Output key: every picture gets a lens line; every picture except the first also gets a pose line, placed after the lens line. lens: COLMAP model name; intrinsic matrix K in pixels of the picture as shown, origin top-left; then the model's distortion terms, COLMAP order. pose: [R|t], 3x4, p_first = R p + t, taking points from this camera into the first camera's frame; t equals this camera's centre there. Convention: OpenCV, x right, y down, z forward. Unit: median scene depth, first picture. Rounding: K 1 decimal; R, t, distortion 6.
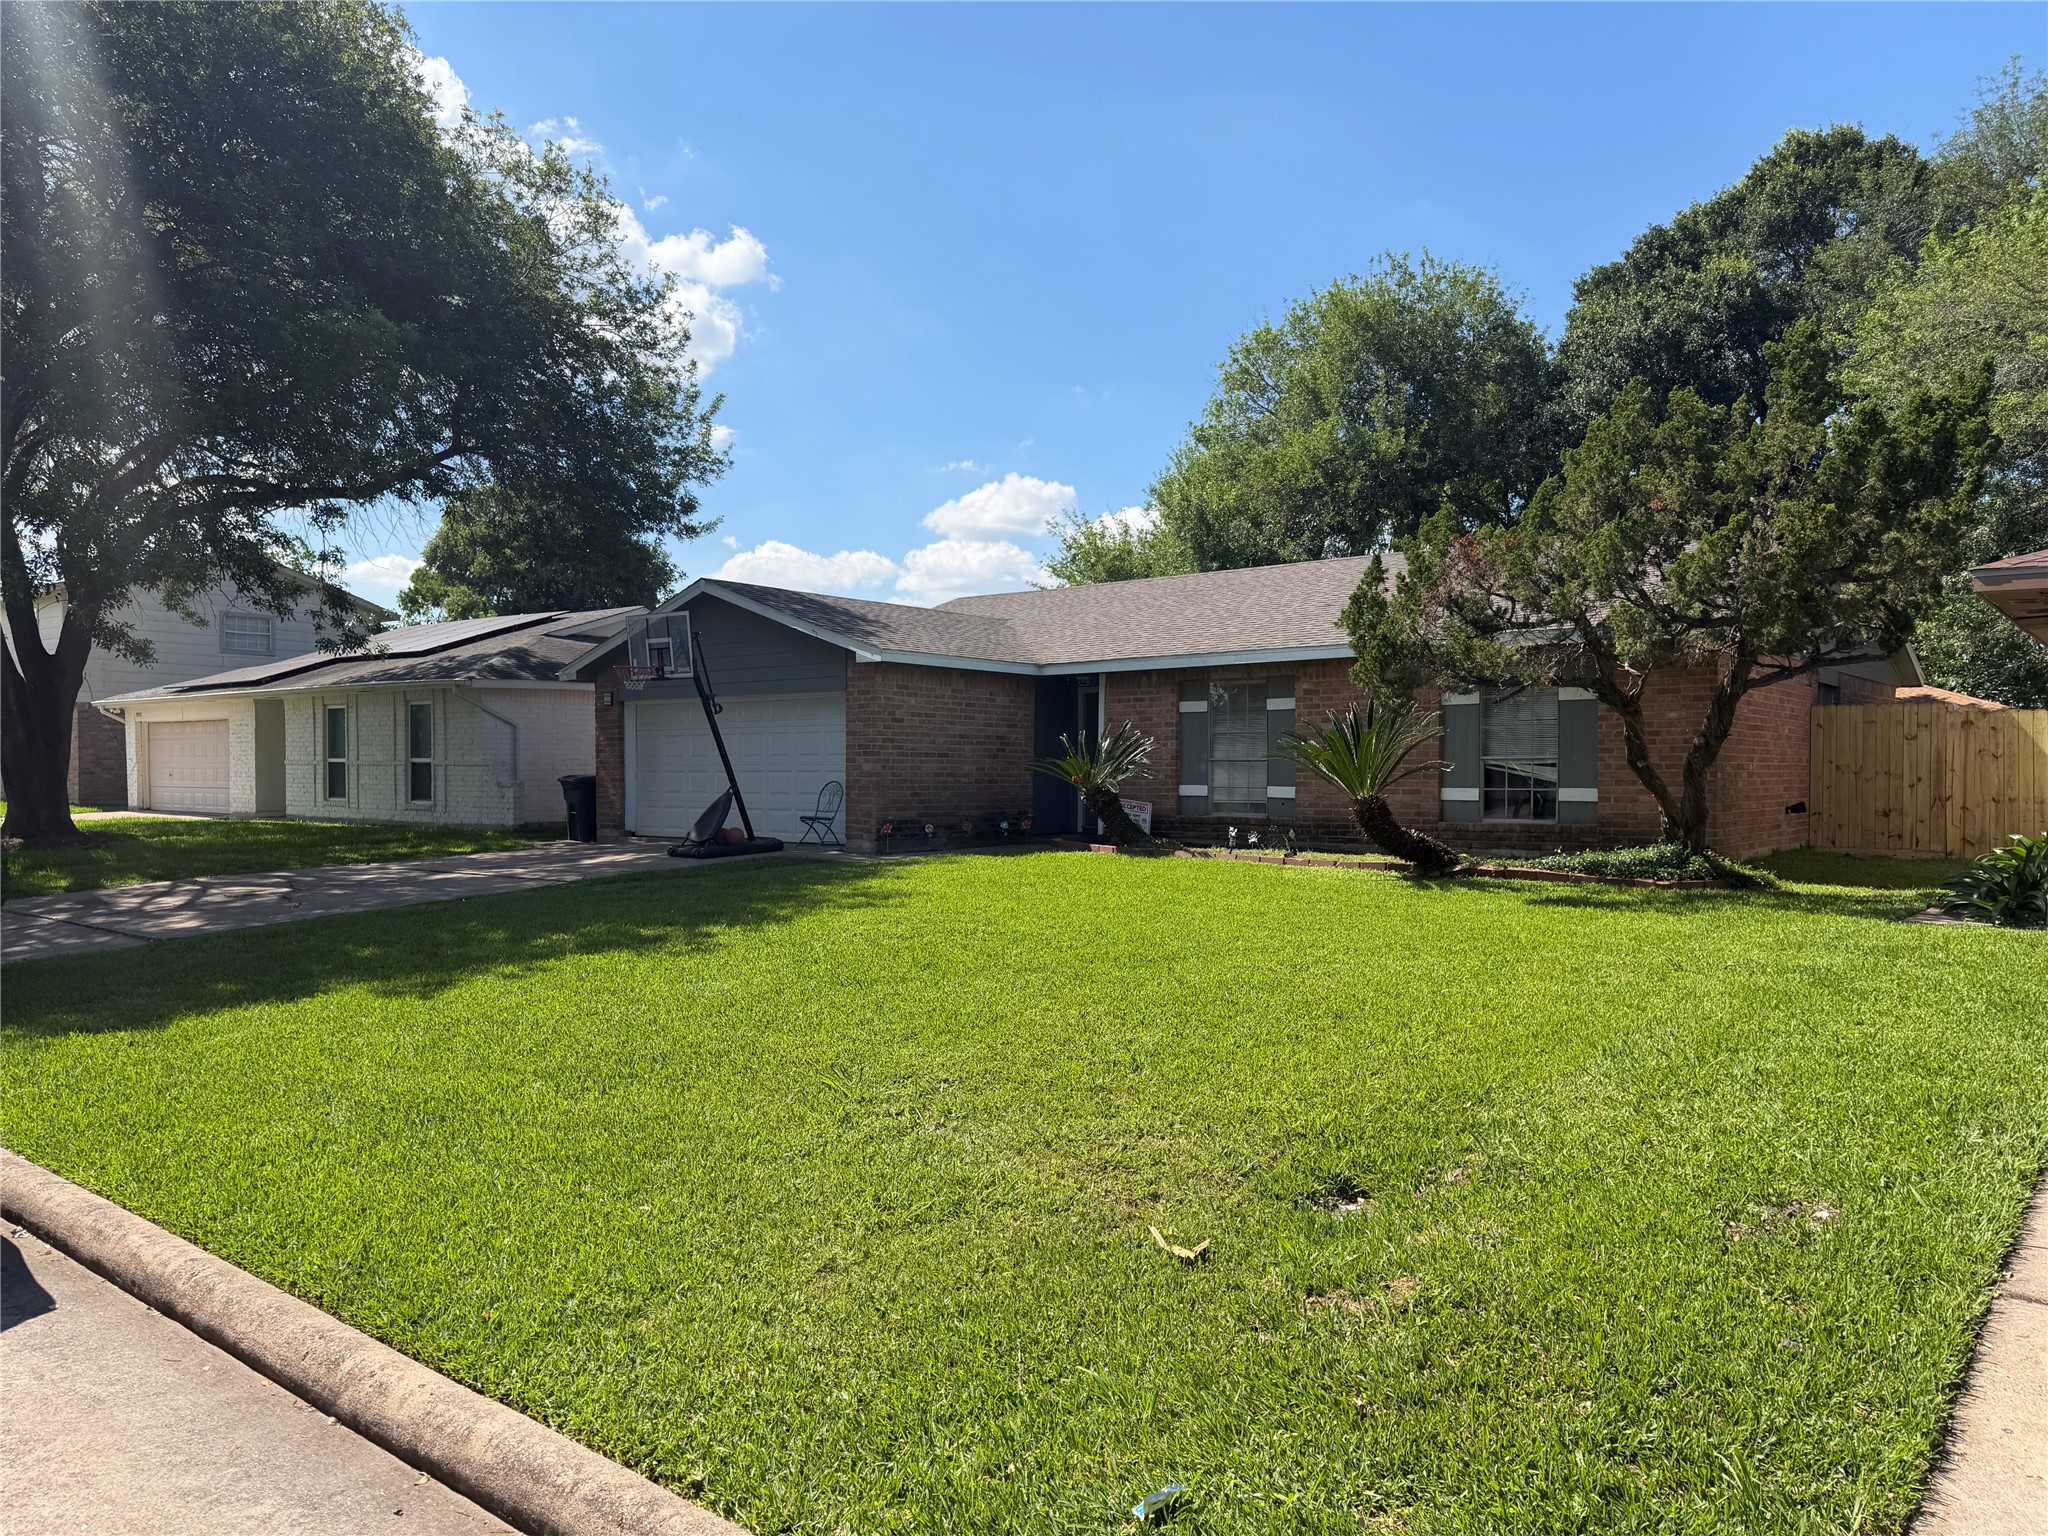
lens RADIAL K [[1454.7, 0, 1024.0], [0, 1454.7, 768.0], [0, 0, 1]] dist [0.003841, -0.000512]
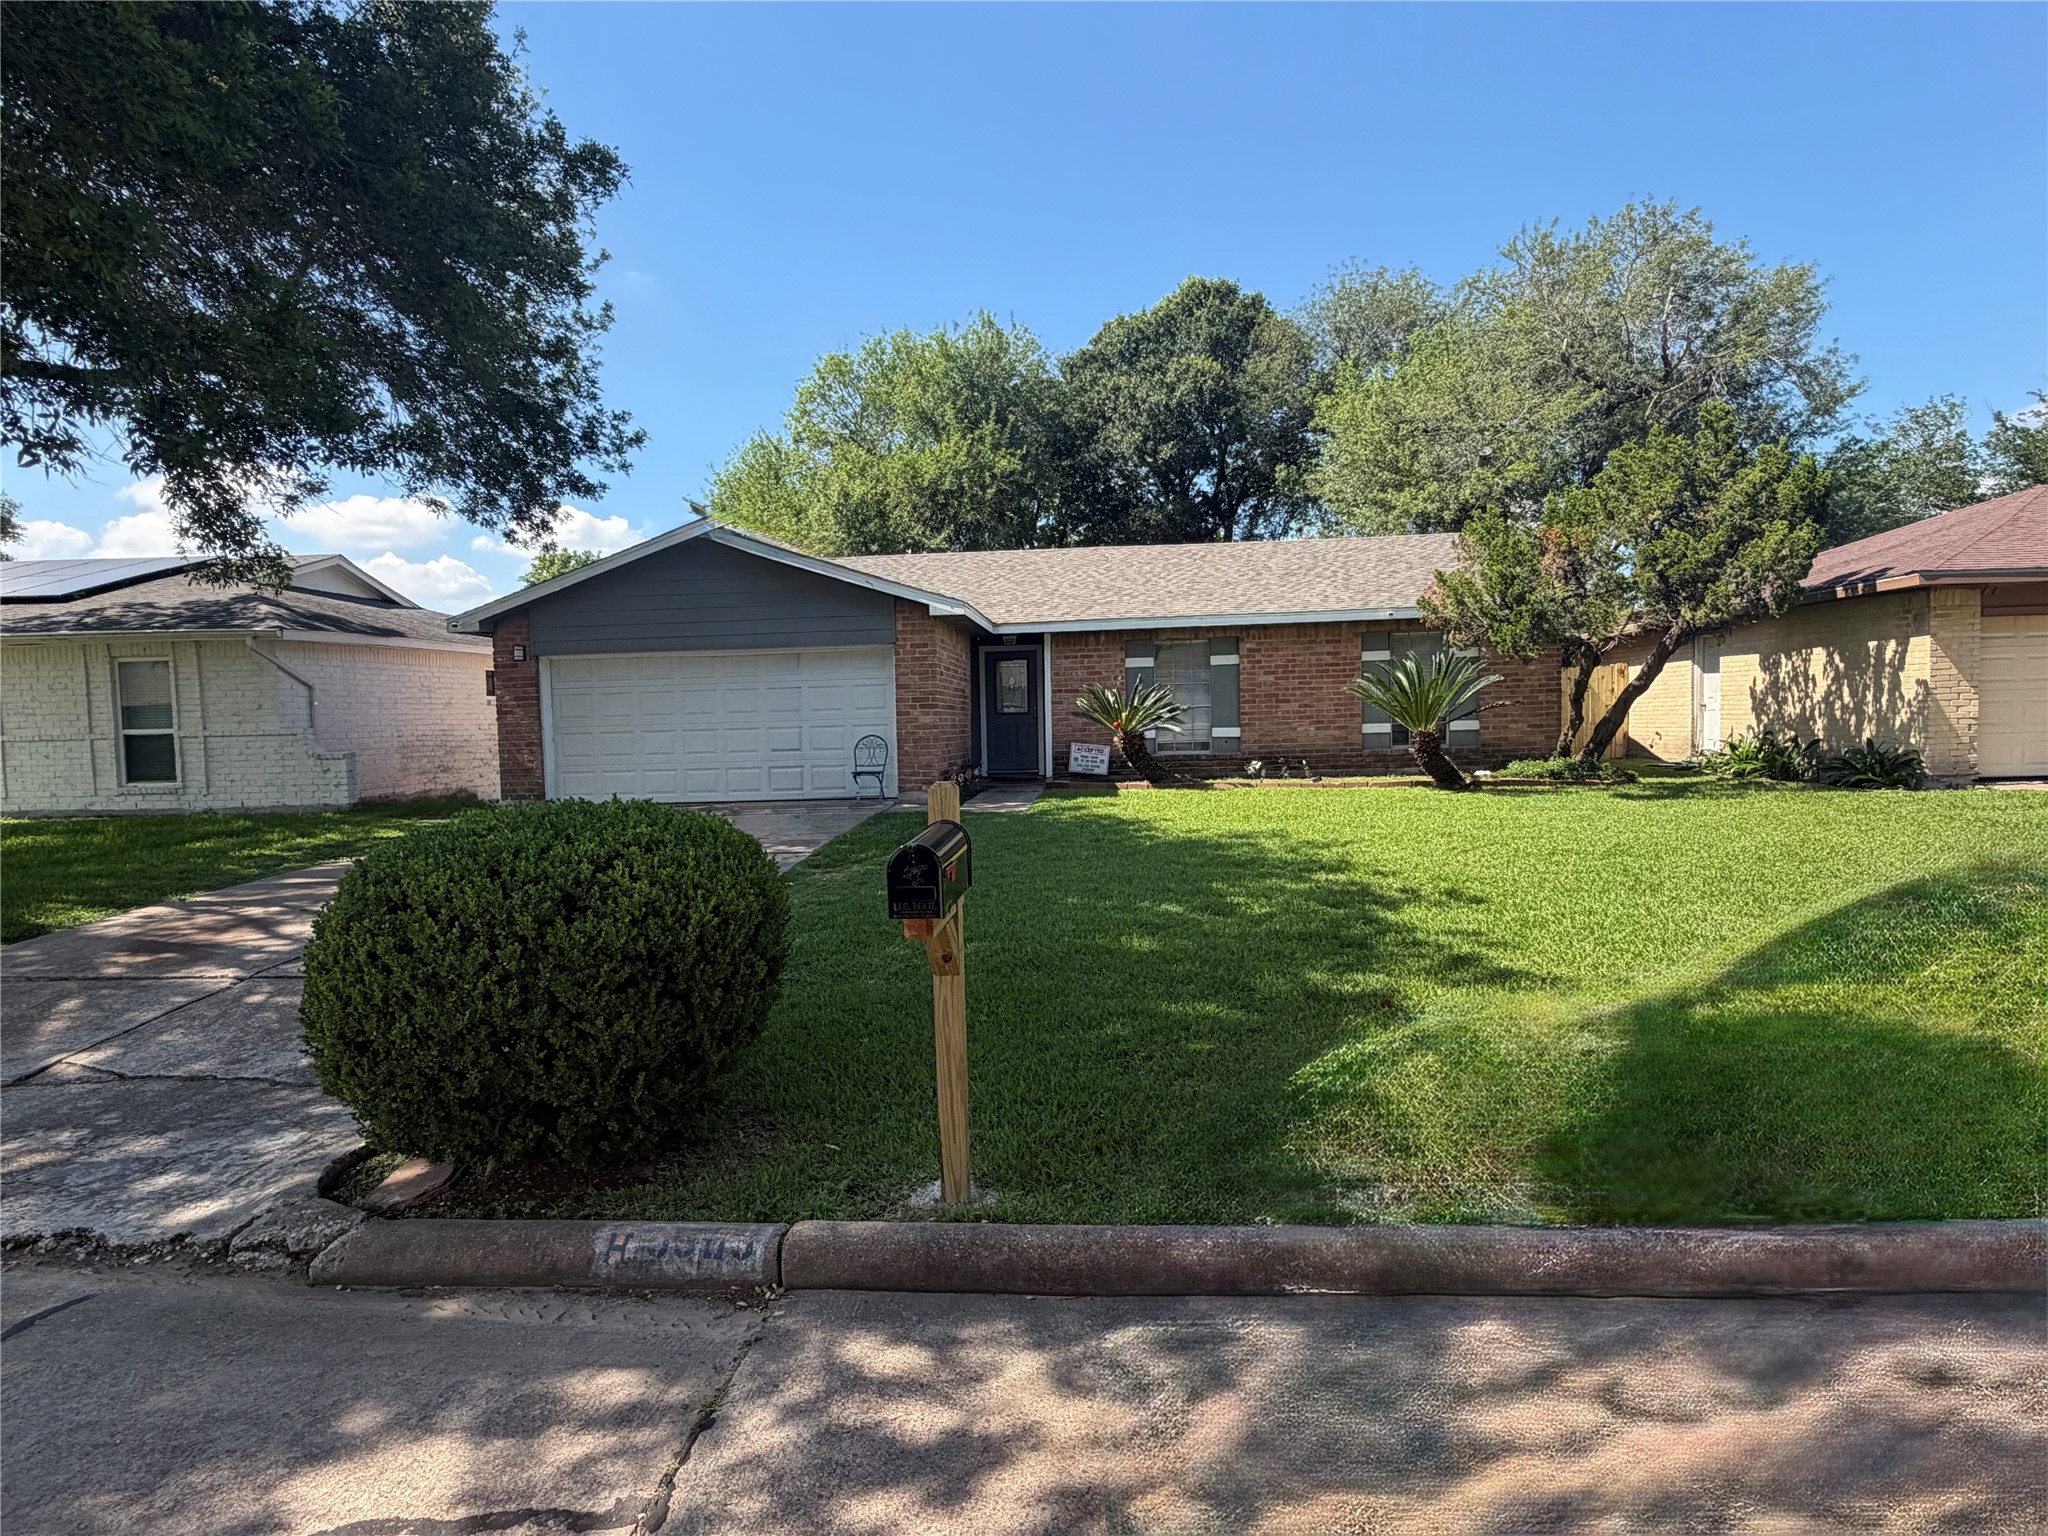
lens RADIAL K [[1100.4, 0, 1024.0], [0, 1100.4, 768.0], [0, 0, 1]] dist [0.000924, 0.000378]
pose [[0.831541, -0.047264, 0.553449, -0.453739], [0.026828, 0.998628, 0.044973, 0.000417], [-0.554815, -0.022549, 0.831668, 0.307032]]
